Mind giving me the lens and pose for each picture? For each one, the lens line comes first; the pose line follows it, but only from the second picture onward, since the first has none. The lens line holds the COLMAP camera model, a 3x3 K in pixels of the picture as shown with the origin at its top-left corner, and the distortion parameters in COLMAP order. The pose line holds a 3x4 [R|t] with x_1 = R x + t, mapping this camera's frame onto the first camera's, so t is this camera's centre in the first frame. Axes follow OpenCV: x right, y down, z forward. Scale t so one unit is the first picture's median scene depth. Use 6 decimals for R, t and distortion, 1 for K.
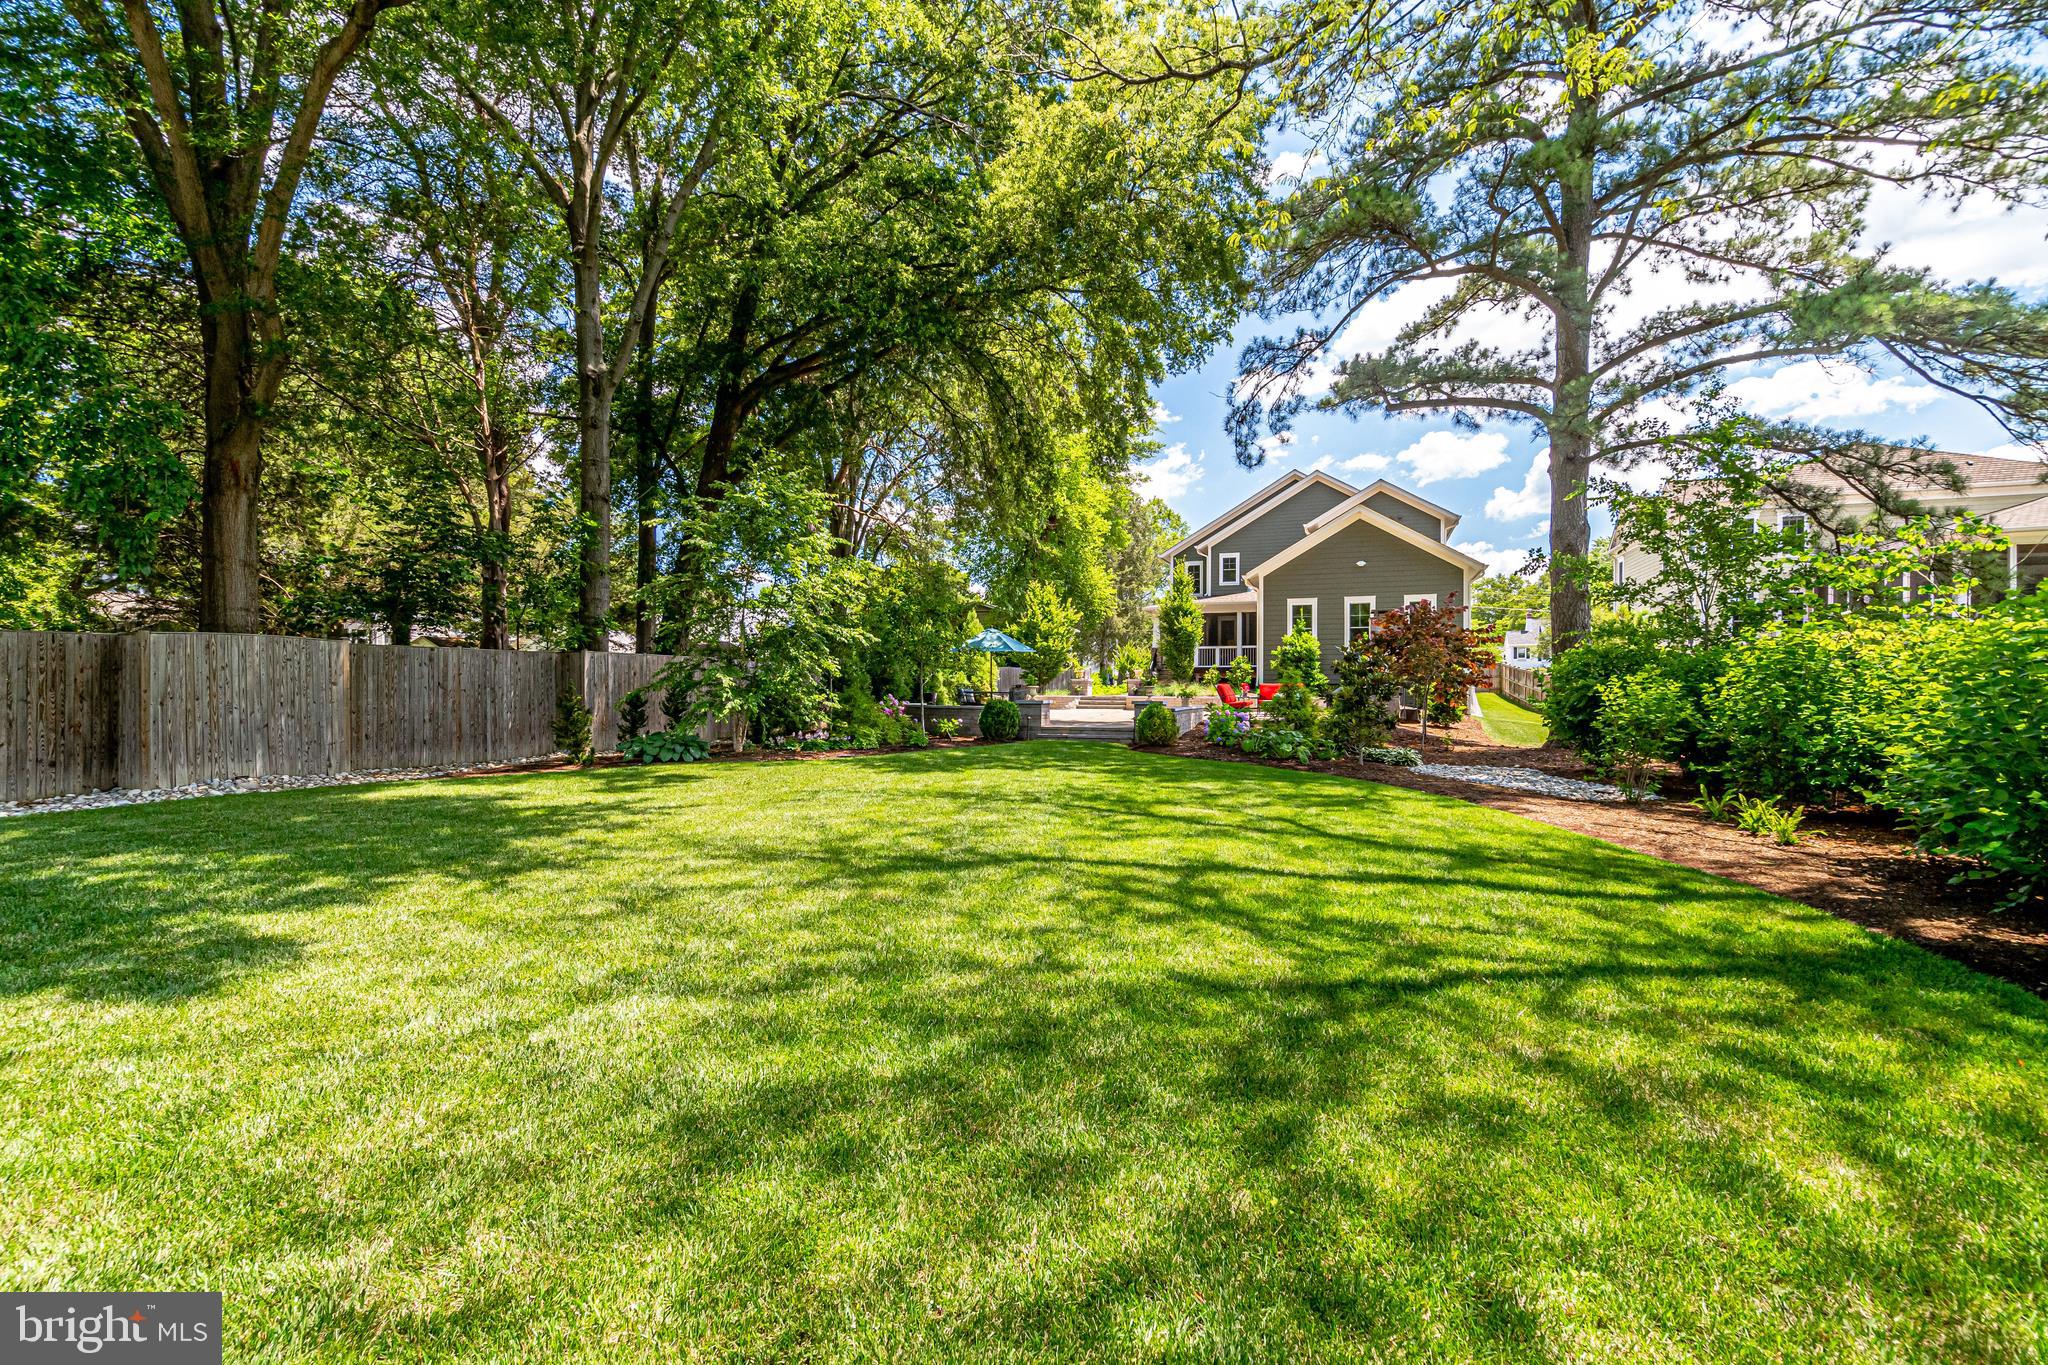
lens RADIAL K [[981.2, 0, 1021.1], [0, 981.2, 681.7], [0, 0, 1]] dist [0.001530, 0.000358]
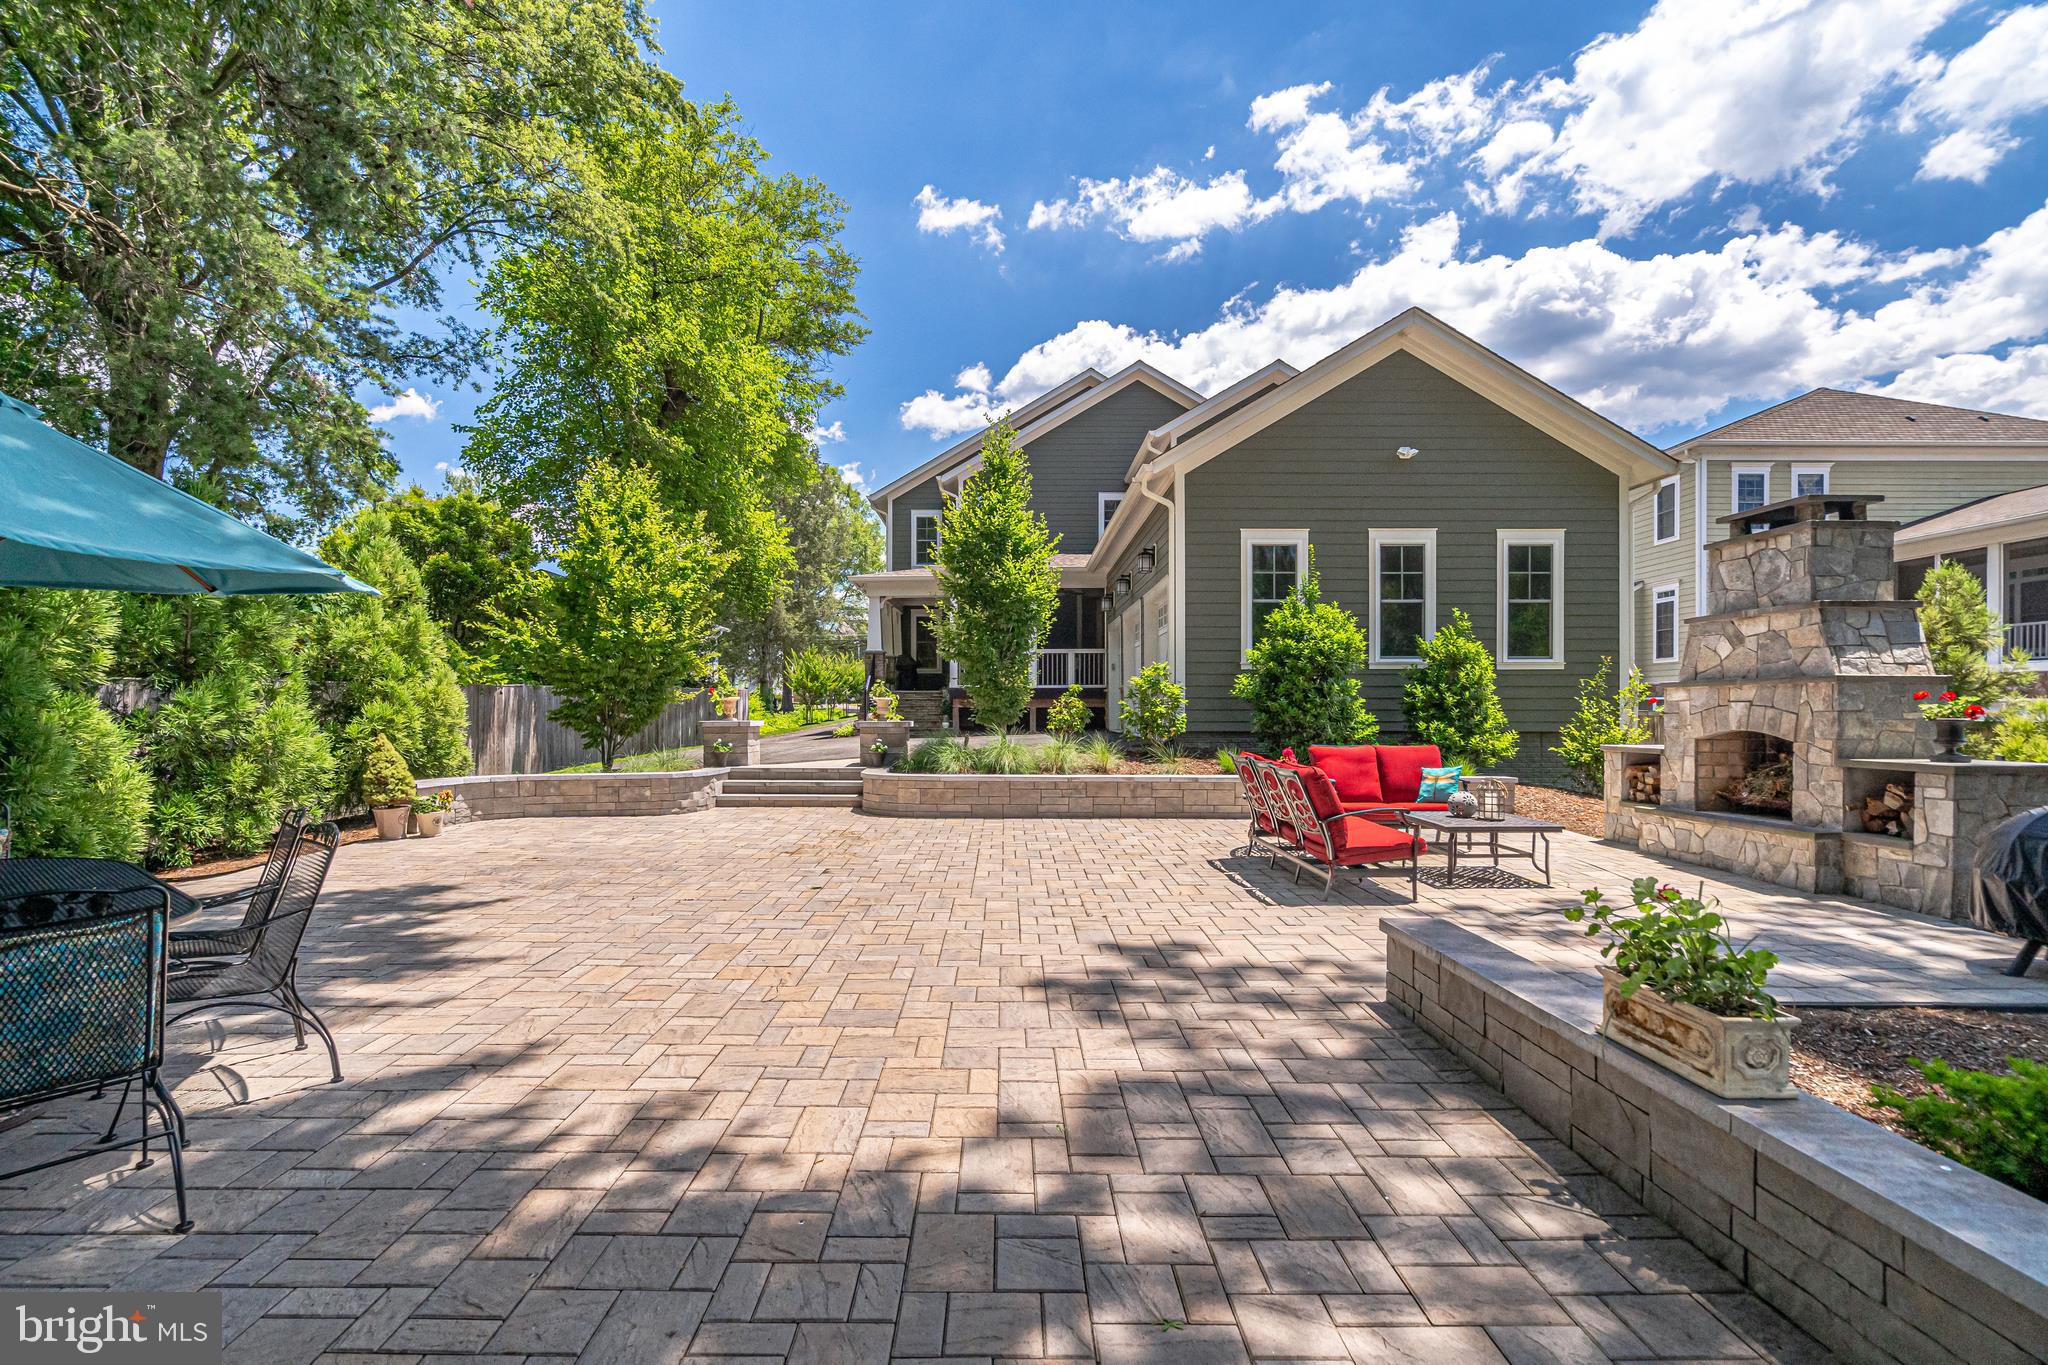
lens RADIAL K [[981.2, 0, 1021.3], [0, 981.2, 694.2], [0, 0, 1]] dist [0.001530, 0.000358]
pose [[0.939449, 0.001573, 0.342686, 0.037007], [0.000258, 0.999986, -0.005296, -0.011166], [-0.342690, 0.005063, 0.939435, 0.613812]]
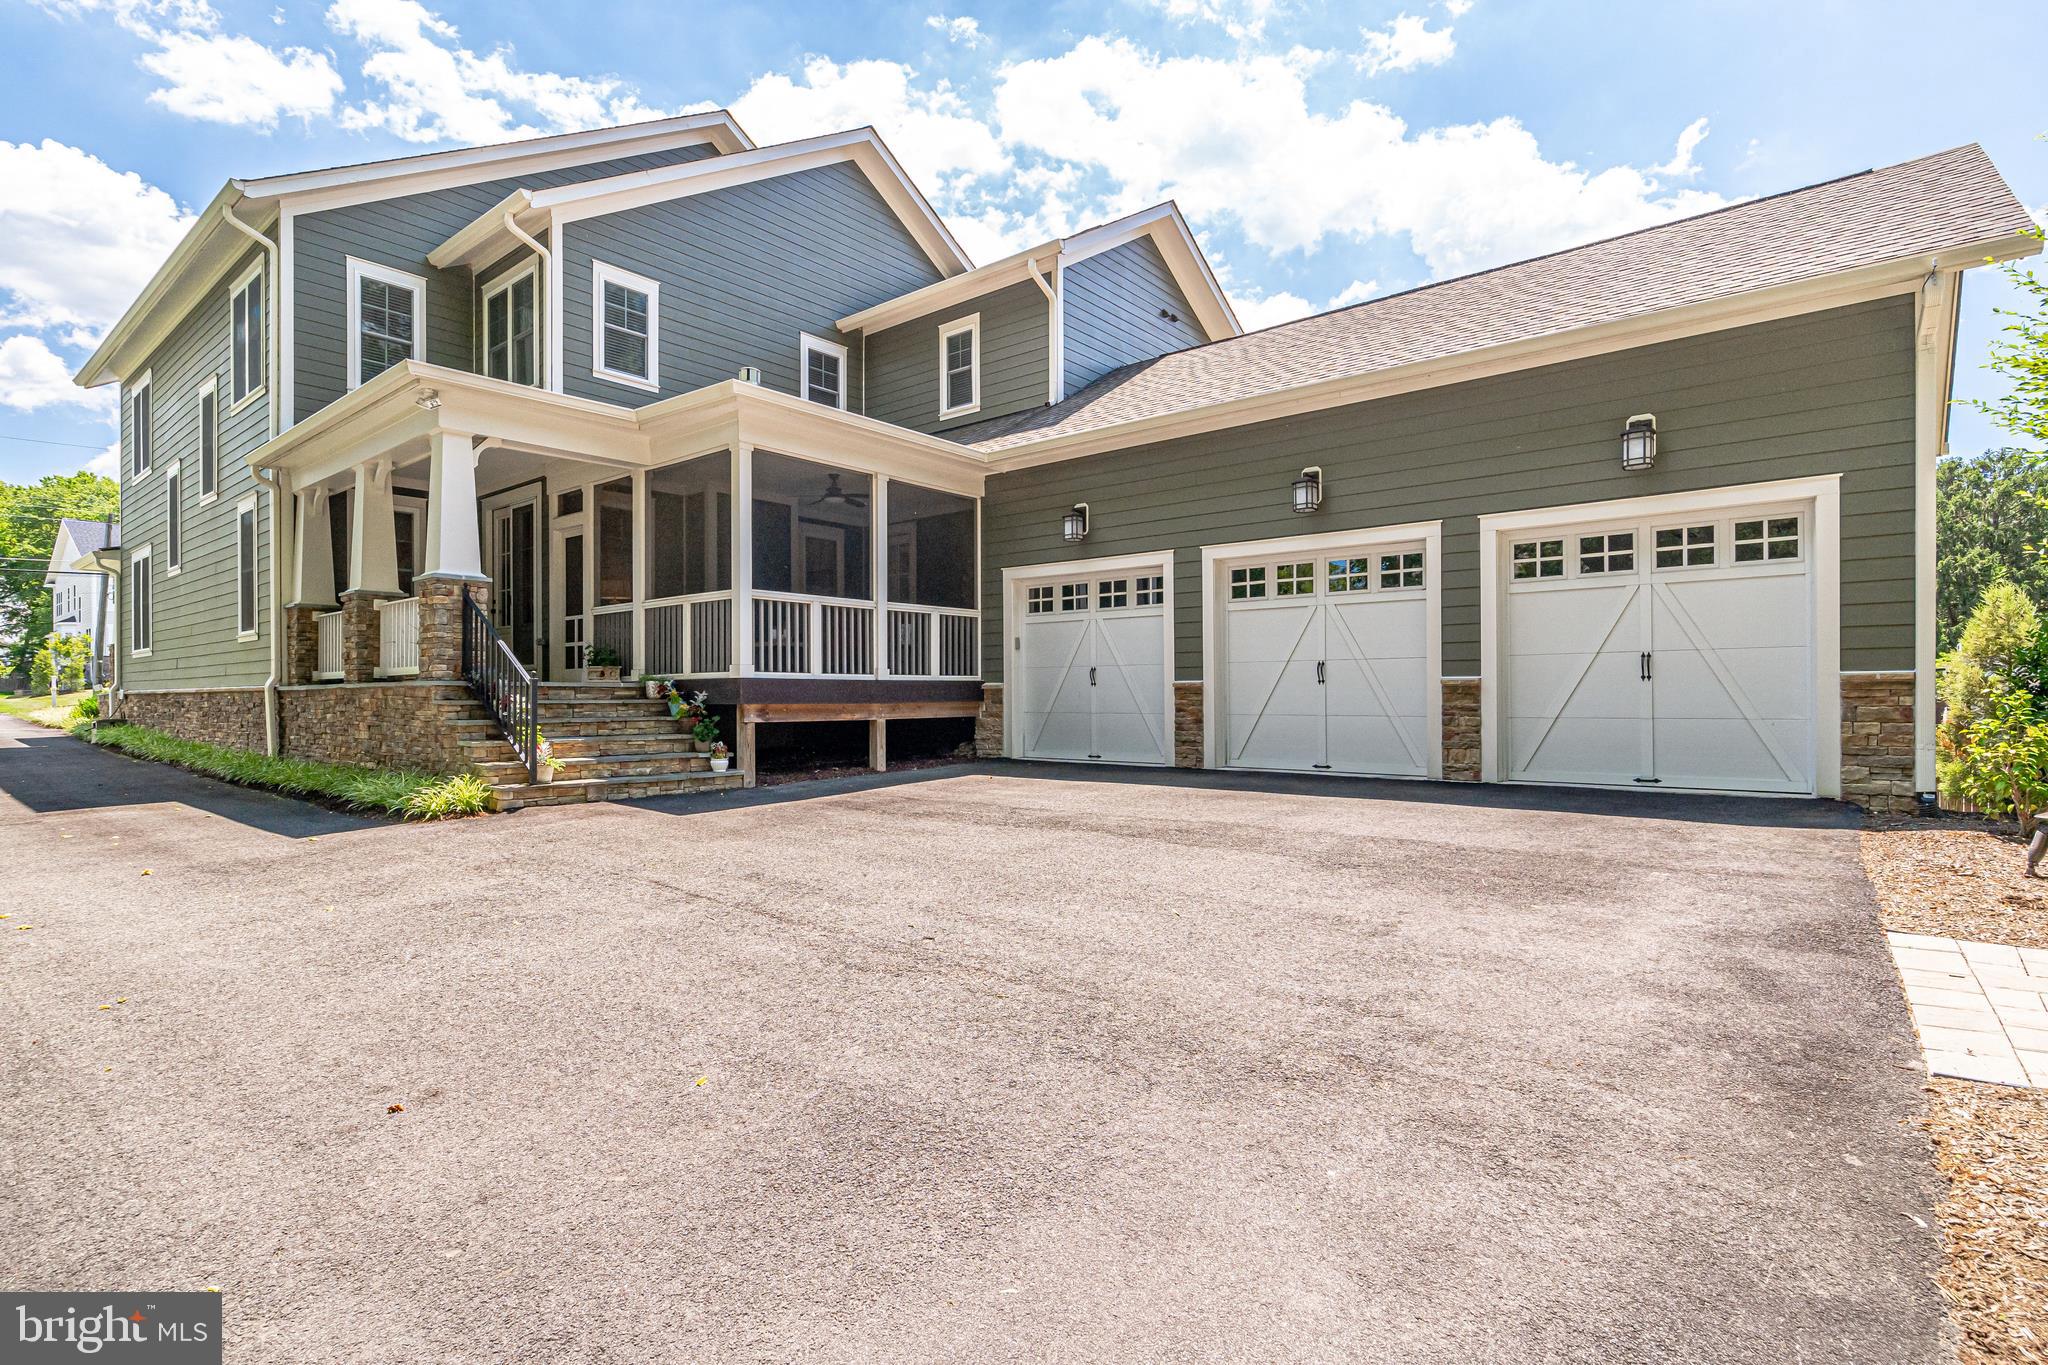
lens RADIAL K [[1004.5, 0, 1020.2], [0, 1004.5, 682.2], [0, 0, 1]] dist [0.002471, 0.000781]
pose [[0.343644, 0.004308, 0.939090, -0.021033], [-0.005872, 0.999980, -0.002439, -0.017015], [-0.939082, -0.004676, 0.343663, 1.049480]]
